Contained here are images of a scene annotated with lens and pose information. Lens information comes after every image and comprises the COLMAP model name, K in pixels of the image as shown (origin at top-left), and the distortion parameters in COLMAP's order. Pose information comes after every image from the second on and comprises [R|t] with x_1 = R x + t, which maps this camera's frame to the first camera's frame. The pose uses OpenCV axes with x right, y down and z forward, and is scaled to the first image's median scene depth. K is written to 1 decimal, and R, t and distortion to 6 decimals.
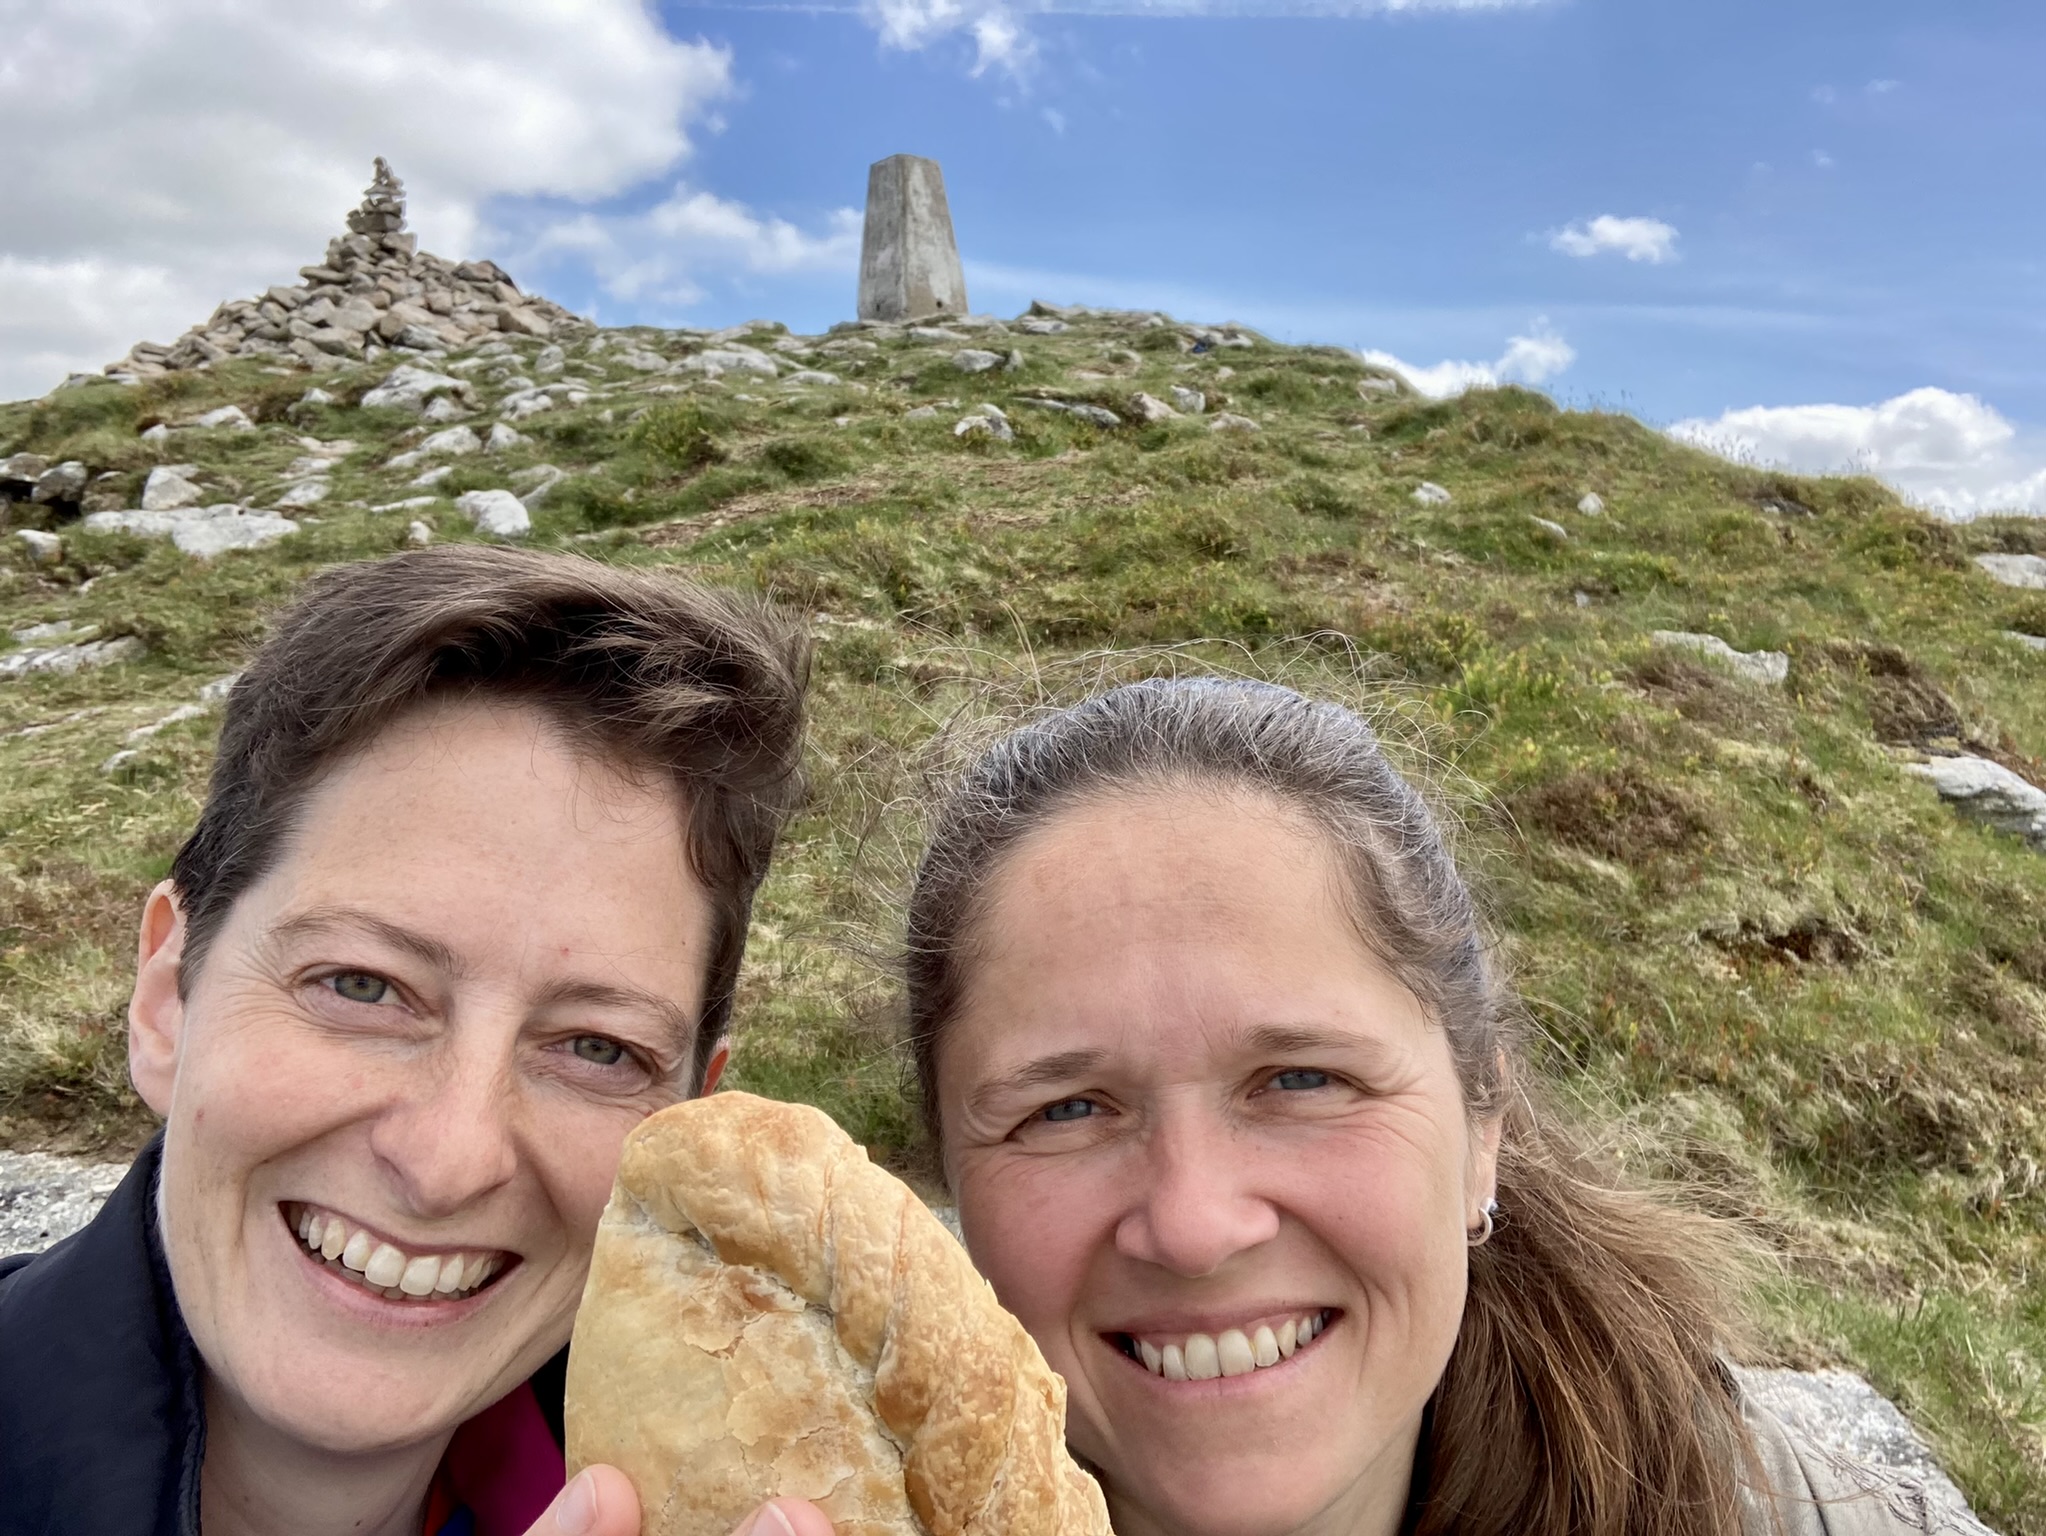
lens RADIAL K [[1711.6, 0, 1021.0], [0, 1711.6, 776.6], [0, 0, 1]] dist [-0.082440, -0.015953]
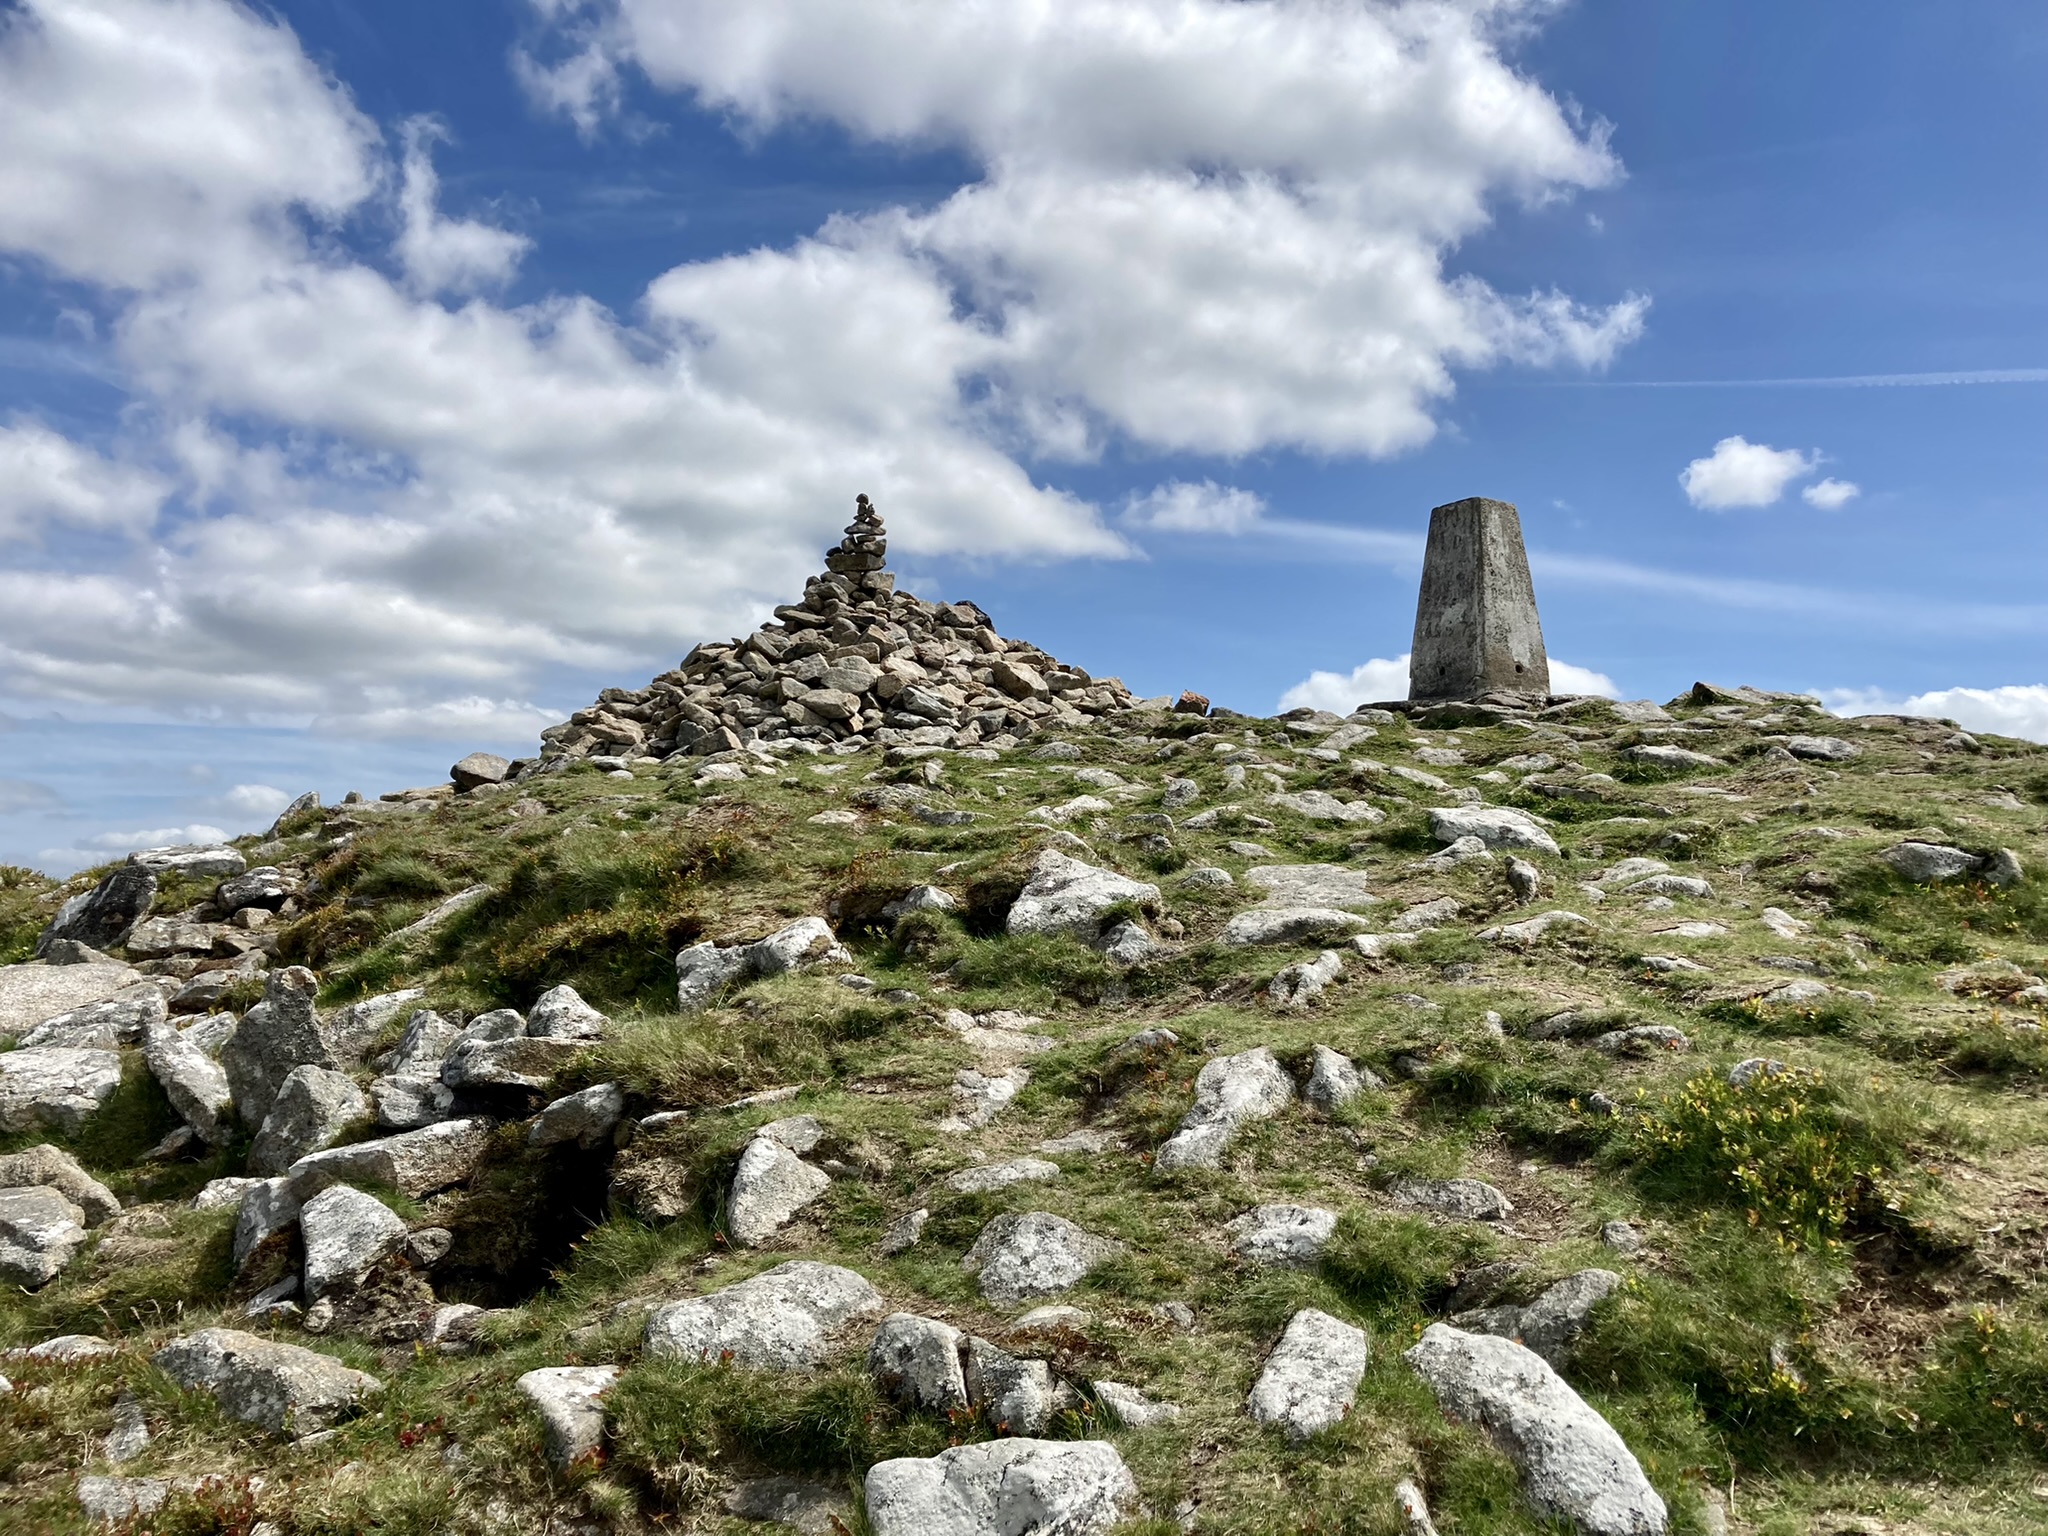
lens RADIAL K [[1661.9, 0, 1026.2], [0, 1661.9, 762.4], [0, 0, 1]] dist [-0.030280, -0.006678]
pose [[0.977309, 0.016666, -0.211160, -0.108348], [-0.053801, 0.983738, -0.171363, -0.075232], [0.204870, 0.178835, 0.962313, 0.159154]]
